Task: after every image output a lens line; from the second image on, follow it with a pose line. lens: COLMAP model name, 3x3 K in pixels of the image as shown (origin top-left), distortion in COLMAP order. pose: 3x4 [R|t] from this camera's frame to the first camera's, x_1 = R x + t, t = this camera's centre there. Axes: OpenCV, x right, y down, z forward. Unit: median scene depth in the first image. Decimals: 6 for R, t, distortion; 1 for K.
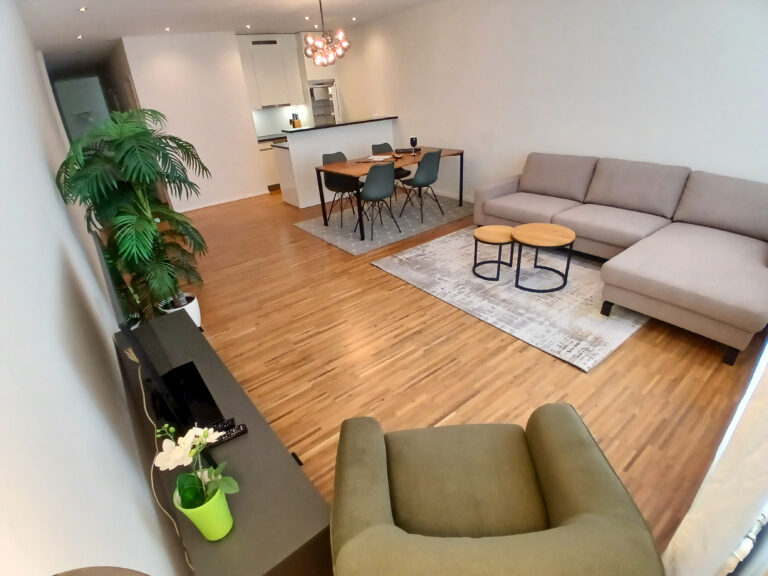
lens RADIAL K [[382.4, 0, 387.3], [0, 382.4, 292.0], [0, 0, 1]] dist [0.024684, -0.057423]
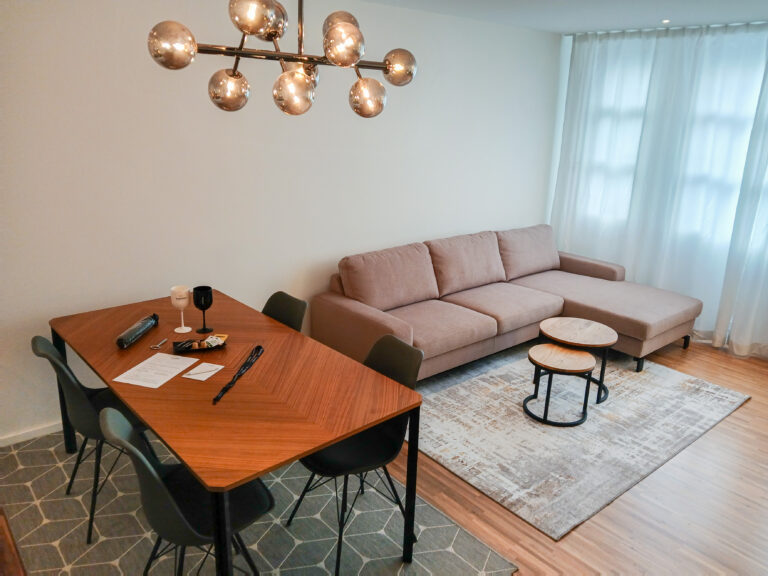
lens RADIAL K [[593.3, 0, 382.3], [0, 593.3, 284.8], [0, 0, 1]] dist [0.070904, -0.168157]
pose [[-0.040778, -0.224520, 0.973616, -0.704200], [0.455898, 0.862900, 0.218083, -0.628734], [-0.889097, 0.452762, 0.067171, 1.117016]]
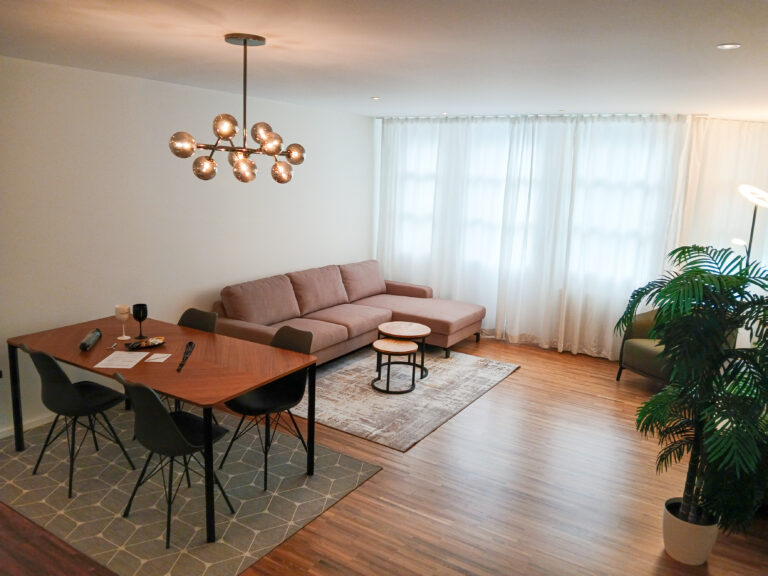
lens RADIAL K [[589.5, 0, 384.0], [0, 589.5, 288.0], [0, 0, 1]] dist [0.105172, -0.160651]
pose [[-0.338775, -0.130448, 0.931780, -1.070354], [0.440498, 0.853107, 0.279590, -0.694660], [-0.831380, 0.505166, -0.231549, 1.256609]]
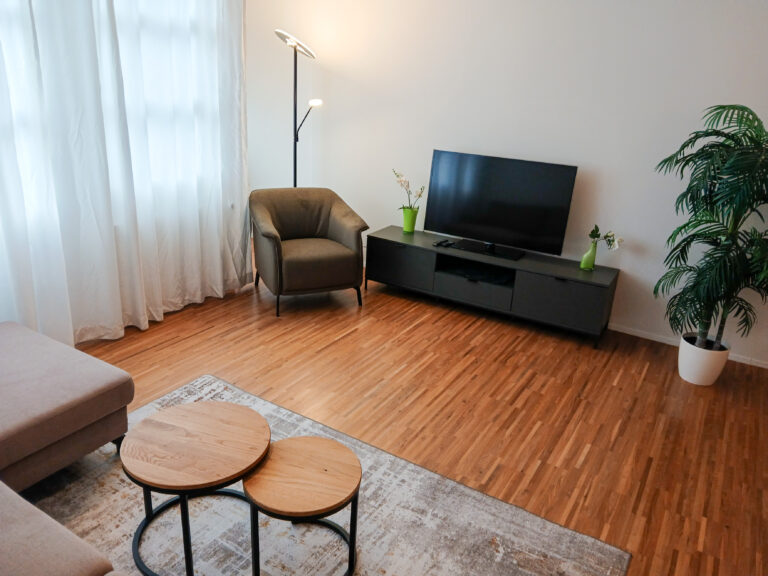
lens RADIAL K [[589.5, 0, 384.0], [0, 589.5, 288.0], [0, 0, 1]] dist [0.105172, -0.160651]
pose [[-0.933943, 0.140764, -0.328537, 0.366368], [-0.166563, 0.641866, 0.748508, -0.704678], [0.316240, 0.753786, -0.576020, 1.186631]]
